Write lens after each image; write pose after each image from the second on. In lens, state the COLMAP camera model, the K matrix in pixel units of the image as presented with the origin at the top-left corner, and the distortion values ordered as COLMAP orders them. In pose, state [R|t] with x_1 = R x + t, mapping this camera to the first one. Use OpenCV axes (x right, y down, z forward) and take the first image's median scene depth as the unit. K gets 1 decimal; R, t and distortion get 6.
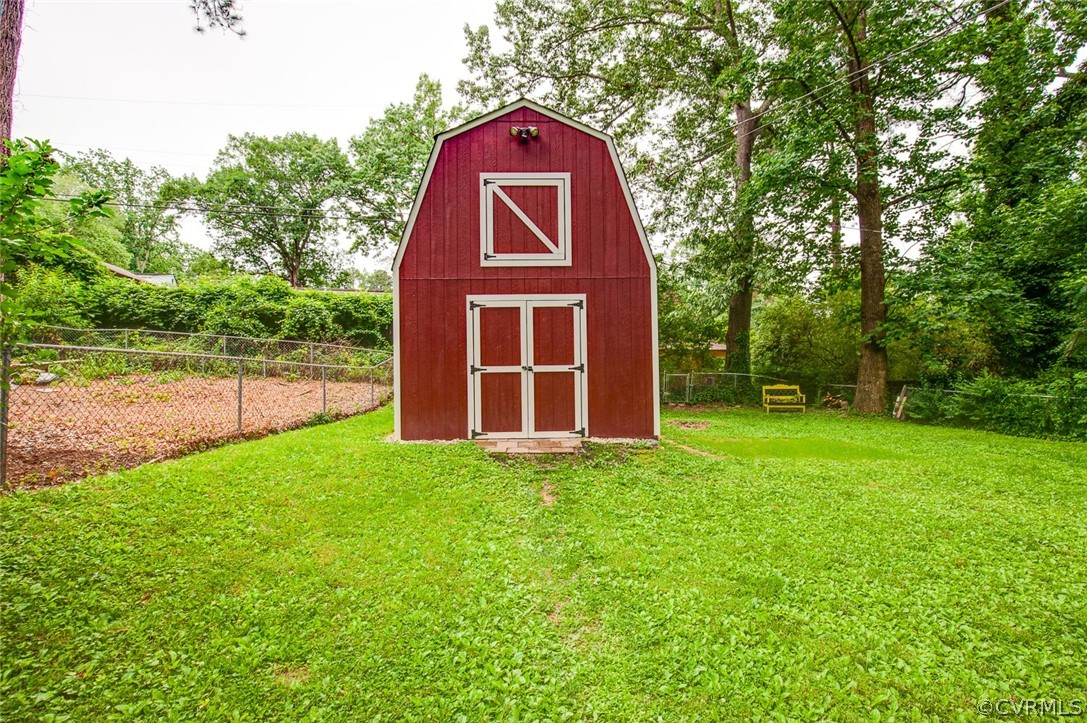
lens RADIAL K [[494.6, 0, 542.2], [0, 494.6, 363.5], [0, 0, 1]] dist [-0.029868, 0.000206]
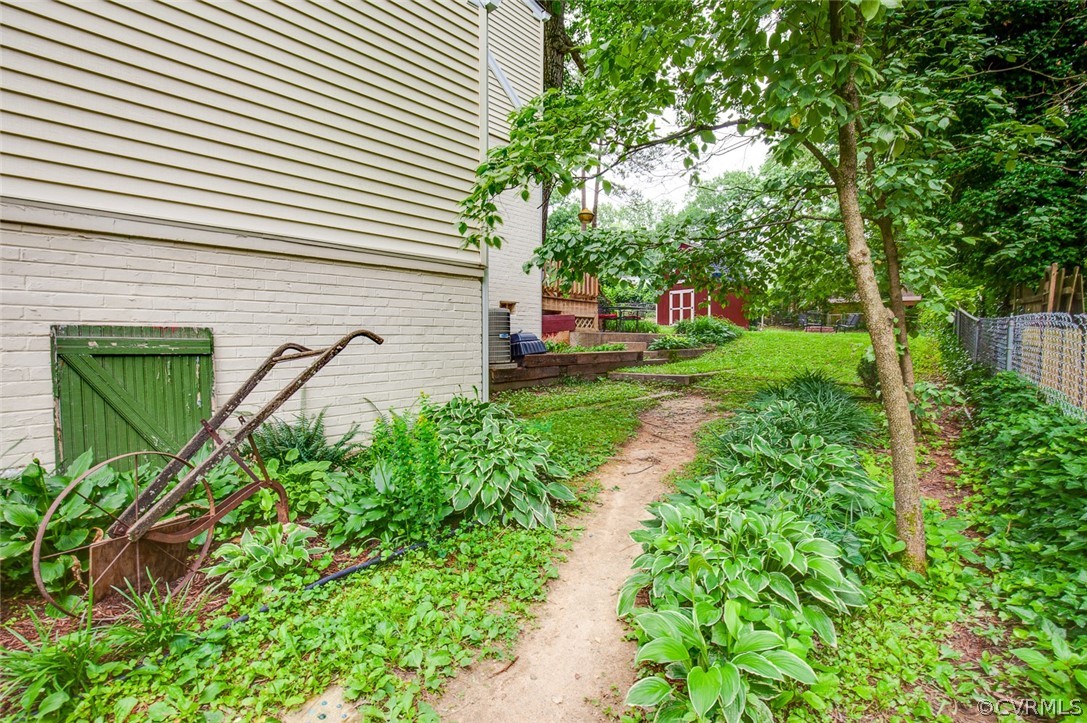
lens RADIAL K [[494.6, 0, 547.3], [0, 494.6, 362.3], [0, 0, 1]] dist [-0.029868, 0.000206]
pose [[0.586103, 0.050304, -0.808673, 2.616707], [-0.001583, 0.998140, 0.060943, 0.207886], [0.810235, -0.034439, 0.585093, -2.275906]]
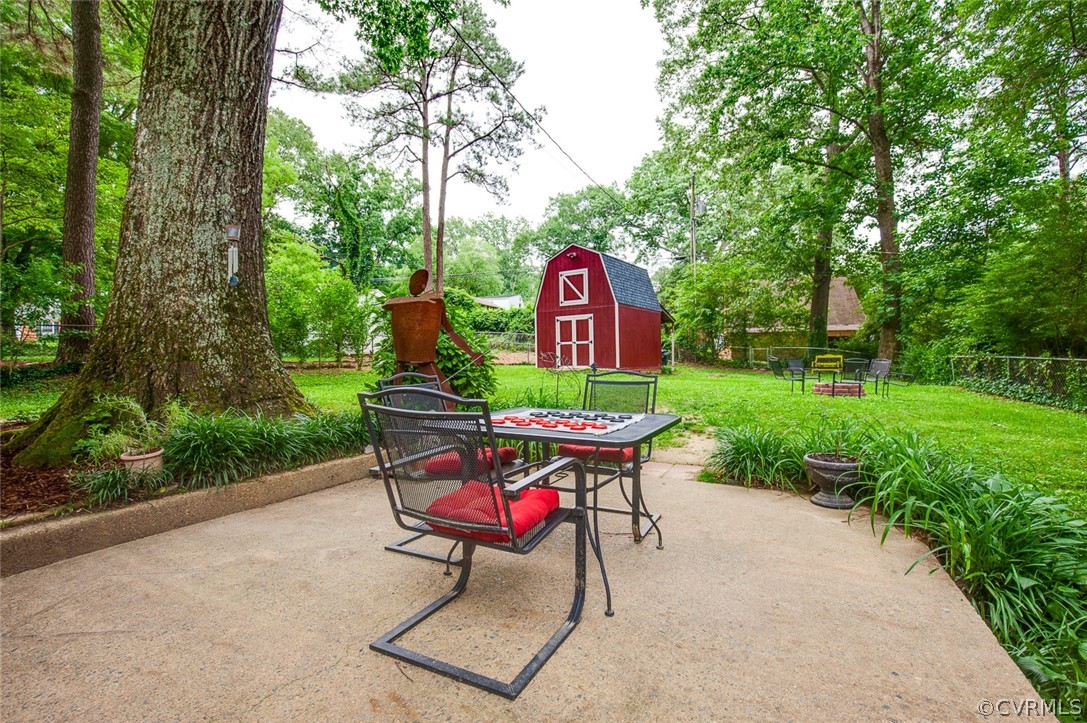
lens RADIAL K [[494.6, 0, 541.2], [0, 494.6, 361.8], [0, 0, 1]] dist [-0.029868, 0.000206]
pose [[0.789697, 0.001583, -0.613495, 1.492418], [0.010317, 0.999821, 0.015860, 0.071613], [0.613410, -0.018854, 0.789540, -1.262027]]
